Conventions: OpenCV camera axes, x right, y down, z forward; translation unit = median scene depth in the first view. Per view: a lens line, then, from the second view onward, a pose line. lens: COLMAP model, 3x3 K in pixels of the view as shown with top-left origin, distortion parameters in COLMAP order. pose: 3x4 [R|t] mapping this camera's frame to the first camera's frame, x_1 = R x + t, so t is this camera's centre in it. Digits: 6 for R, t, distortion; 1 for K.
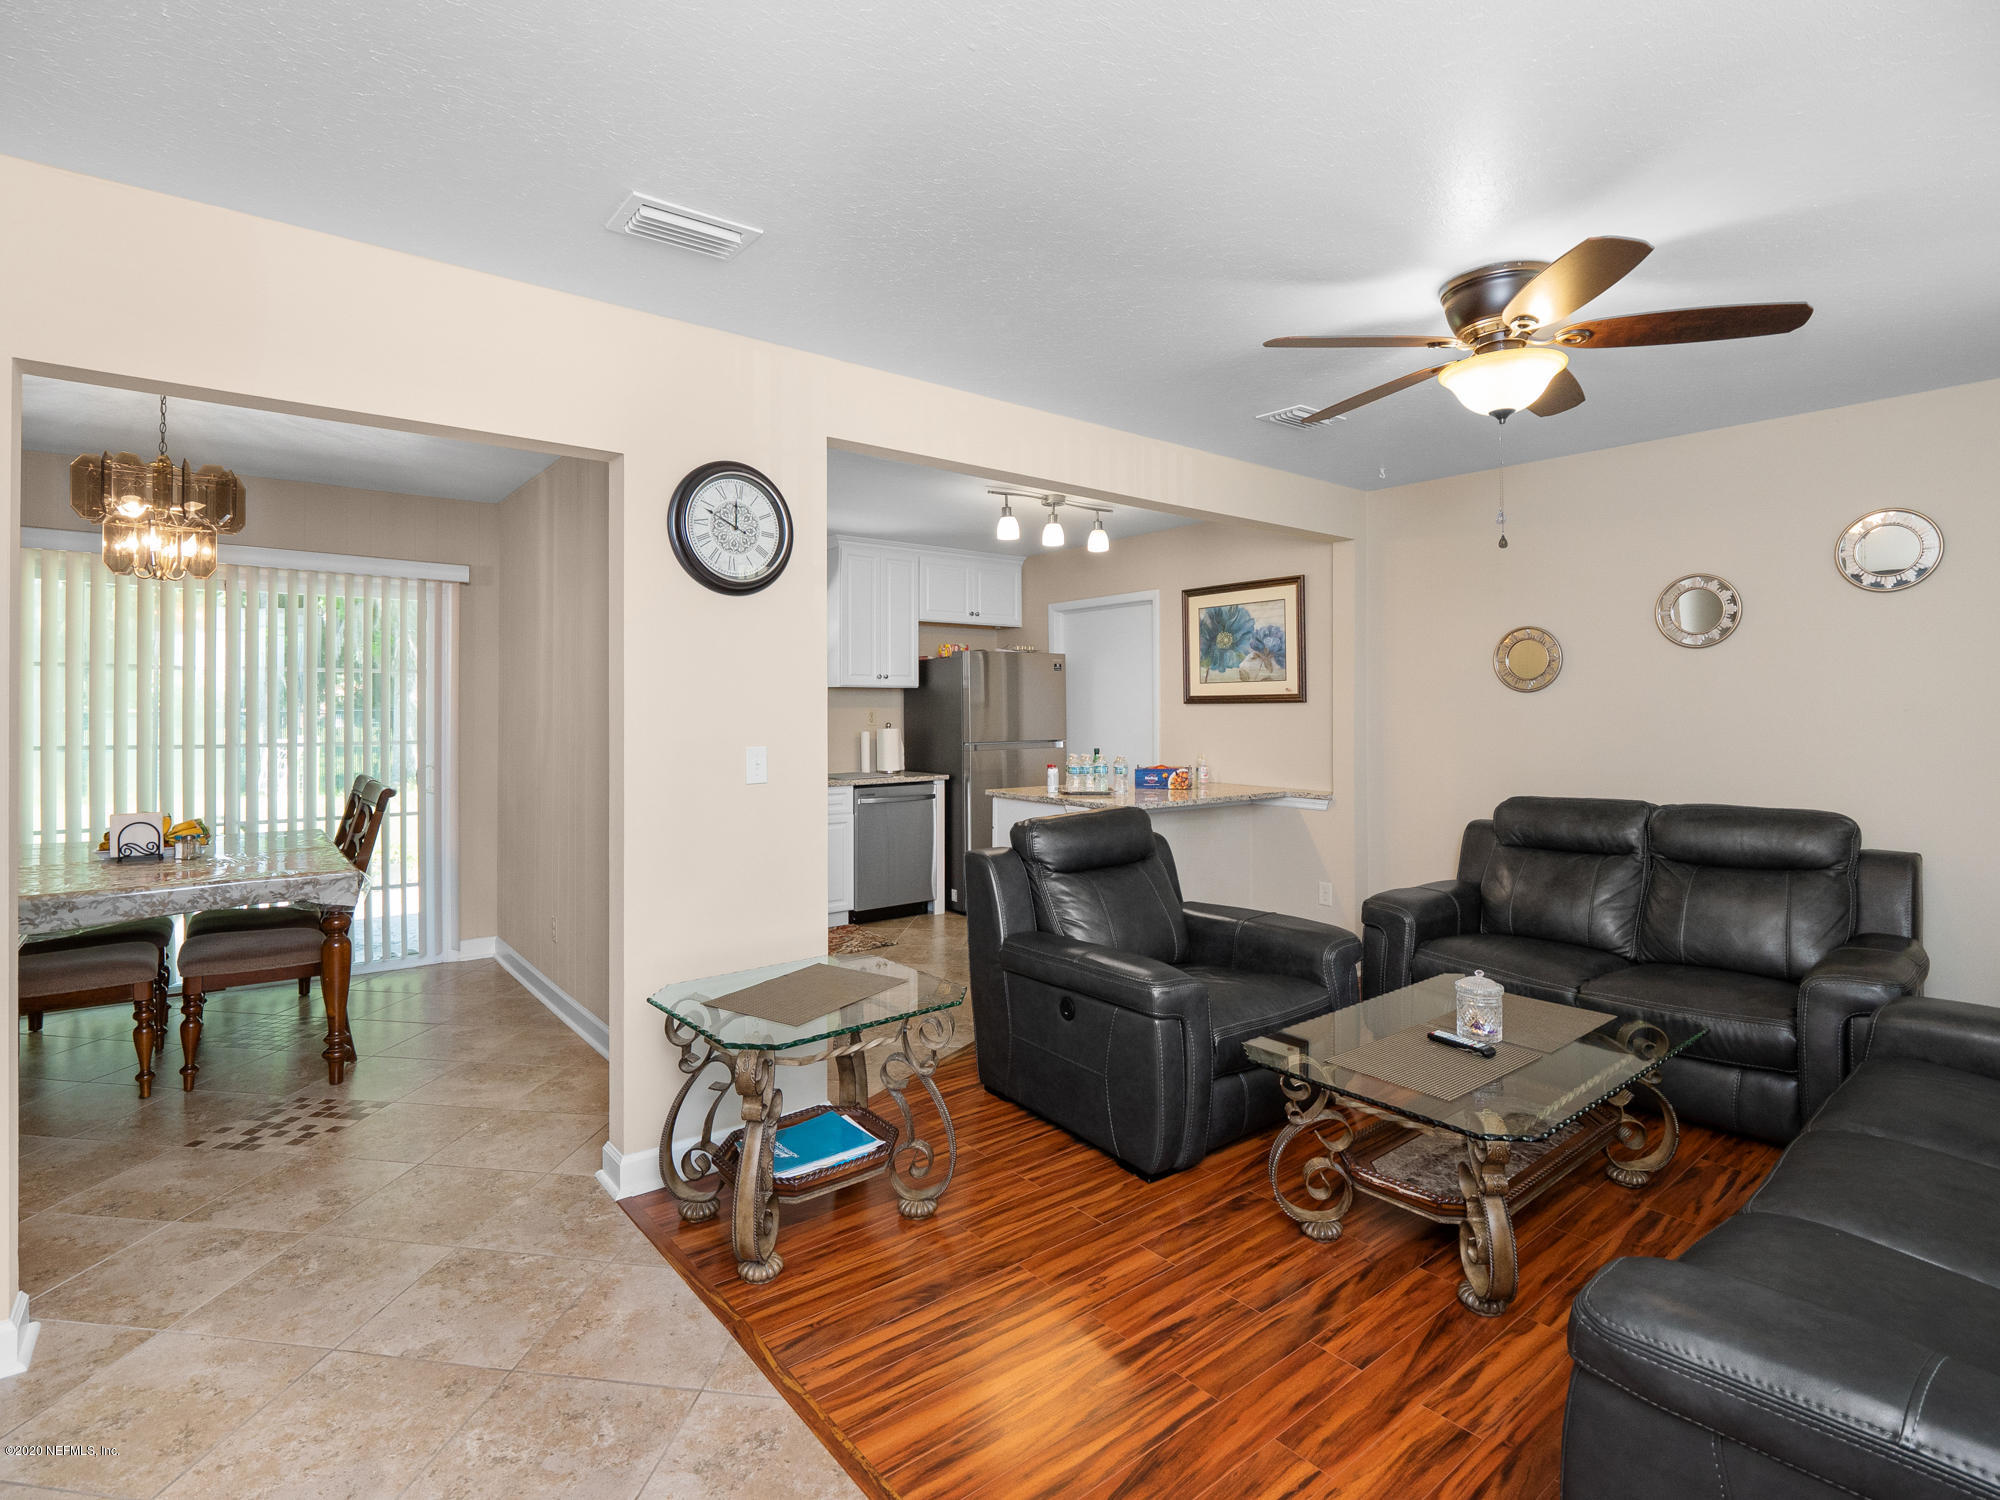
lens RADIAL K [[978.3, 0, 992.2], [0, 978.3, 699.7], [0, 0, 1]] dist [-0.011203, -0.001057]
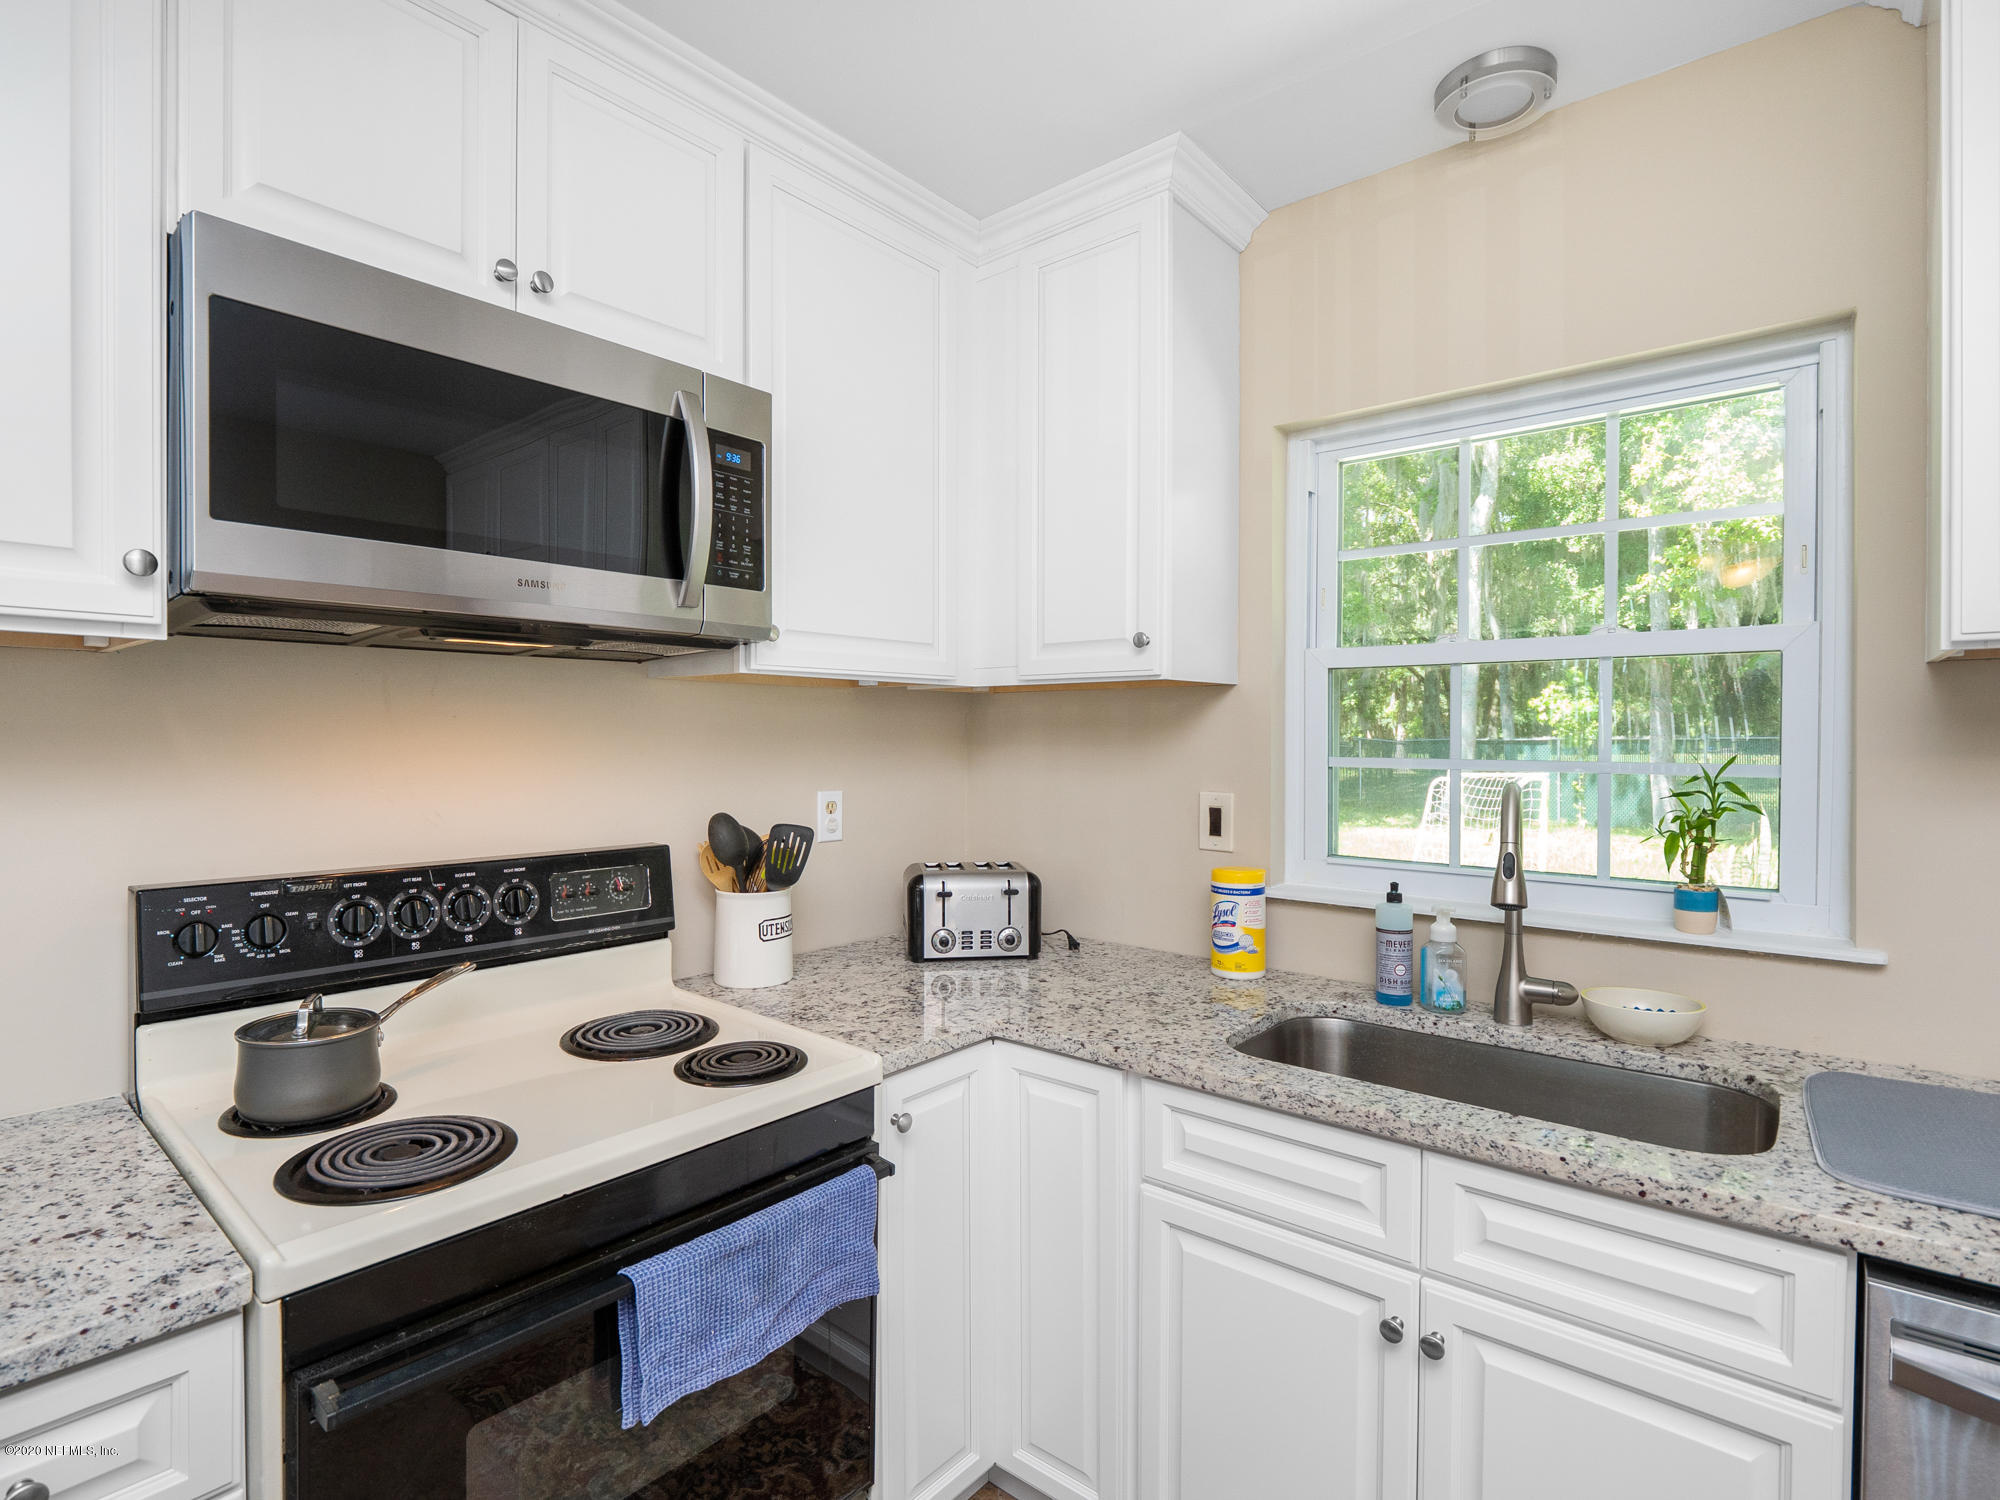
lens RADIAL K [[984.4, 0, 1000.0], [0, 984.4, 750.0], [0, 0, 1]] dist [-0.013800, 0.000145]
pose [[0.194696, 0.015534, -0.980741, -0.015422], [0.011186, 0.999774, 0.018056, -0.000180], [0.980800, -0.014486, 0.194478, 0.922361]]
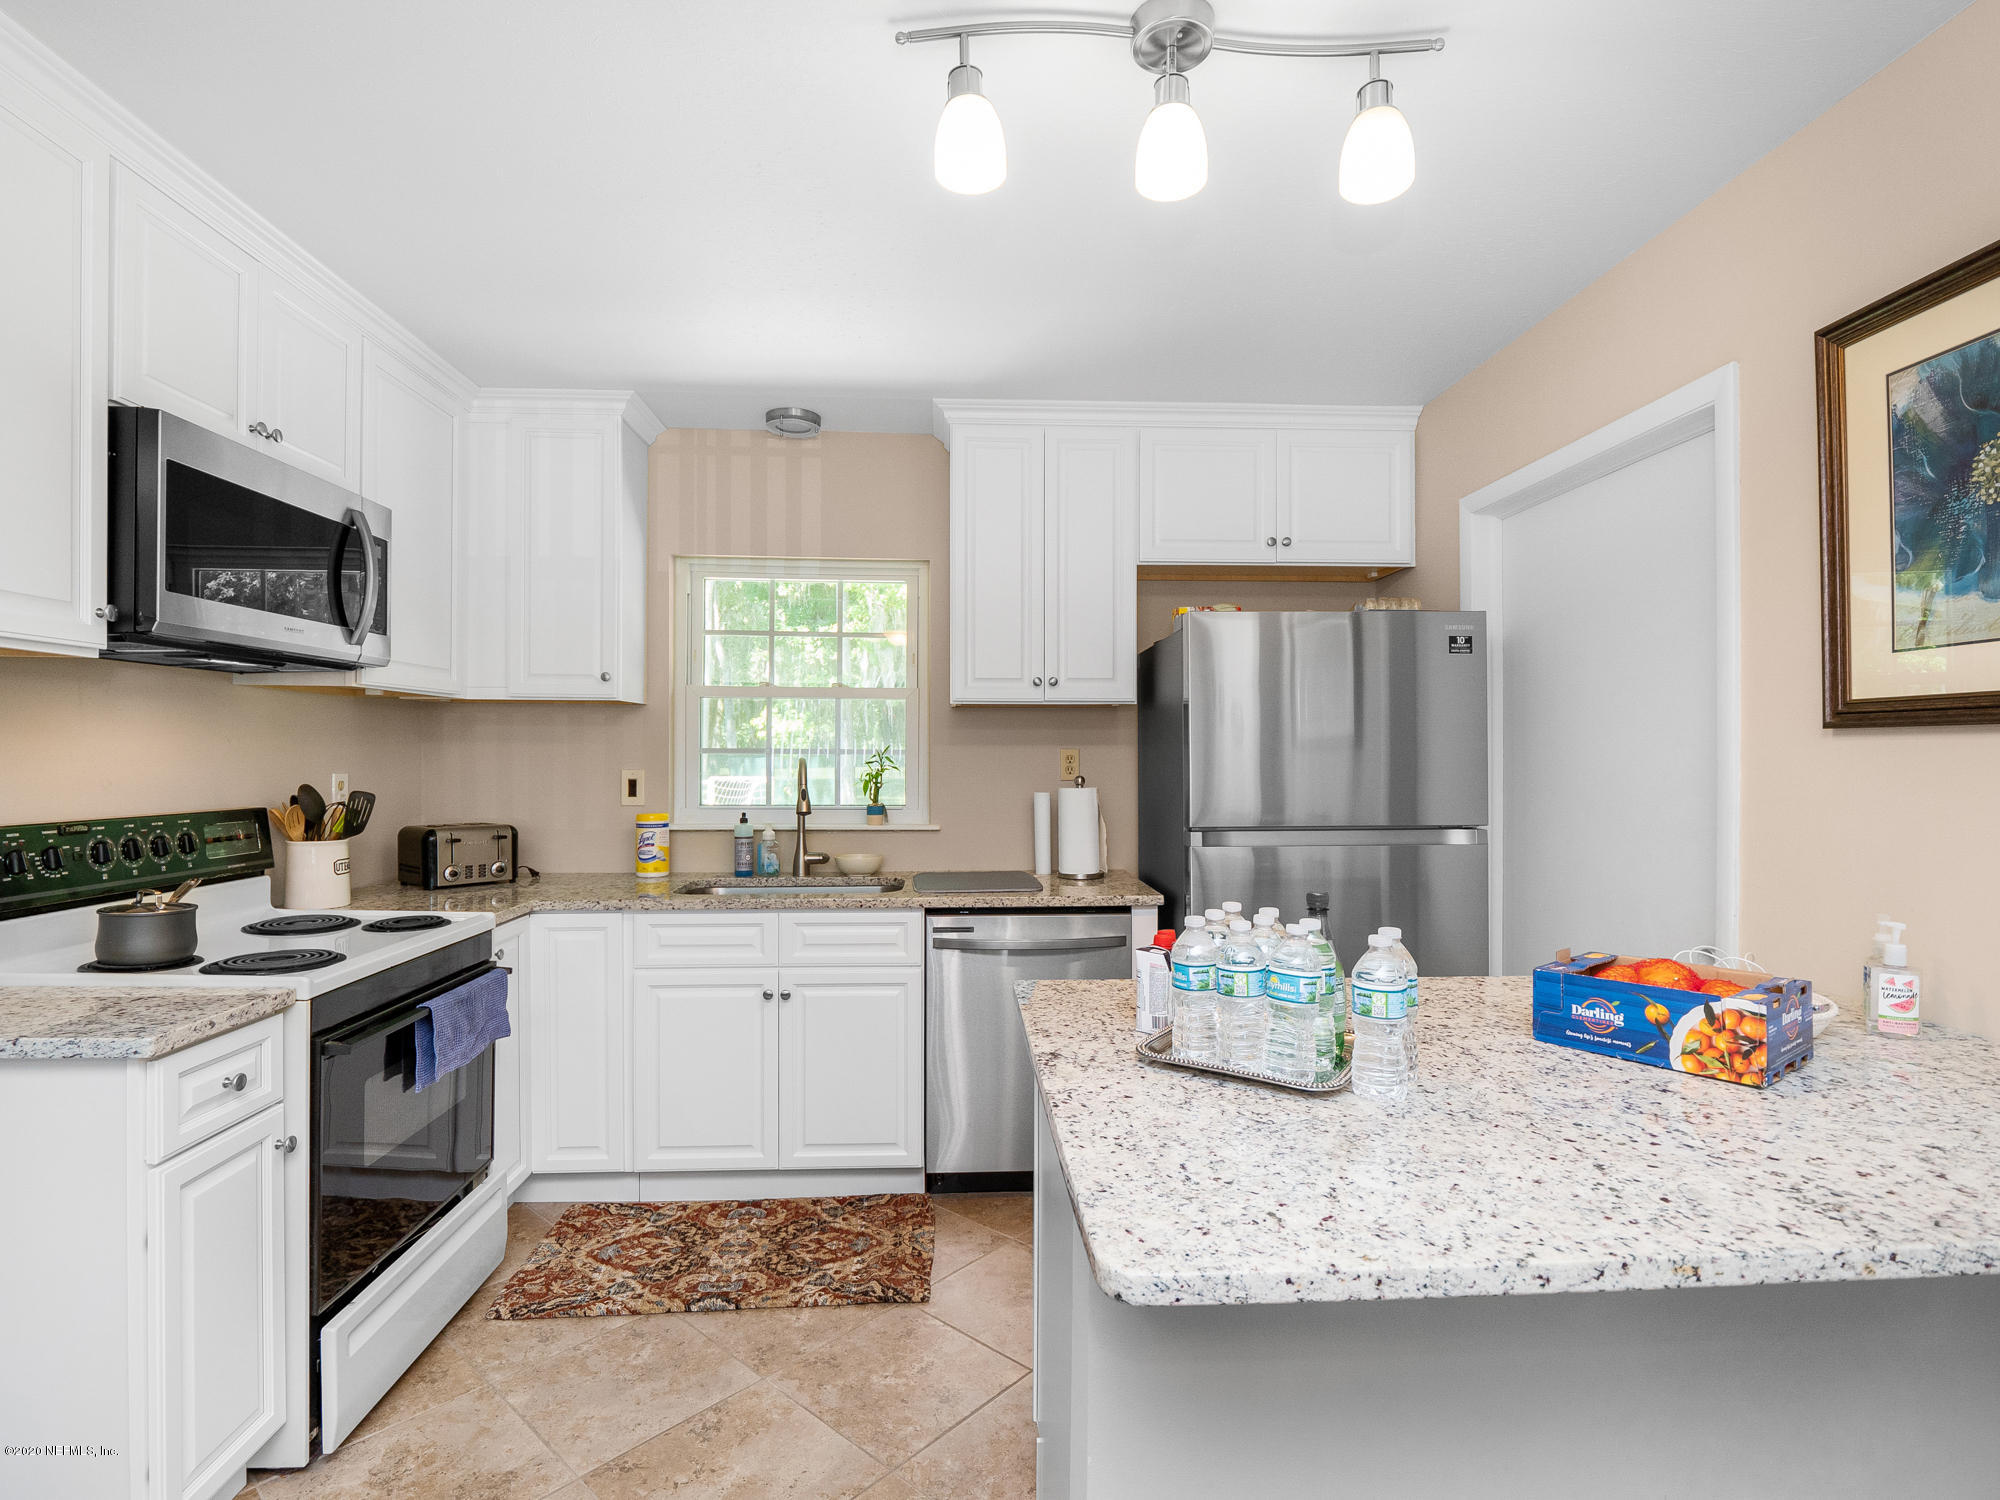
lens RADIAL K [[984.4, 0, 1000.0], [0, 984.4, 750.0], [0, 0, 1]] dist [-0.013800, 0.000145]
pose [[0.812232, 0.000585, -0.583334, 0.186003], [0.004494, 0.999964, 0.007260, 0.008144], [0.583317, -0.008518, 0.812200, 0.702179]]
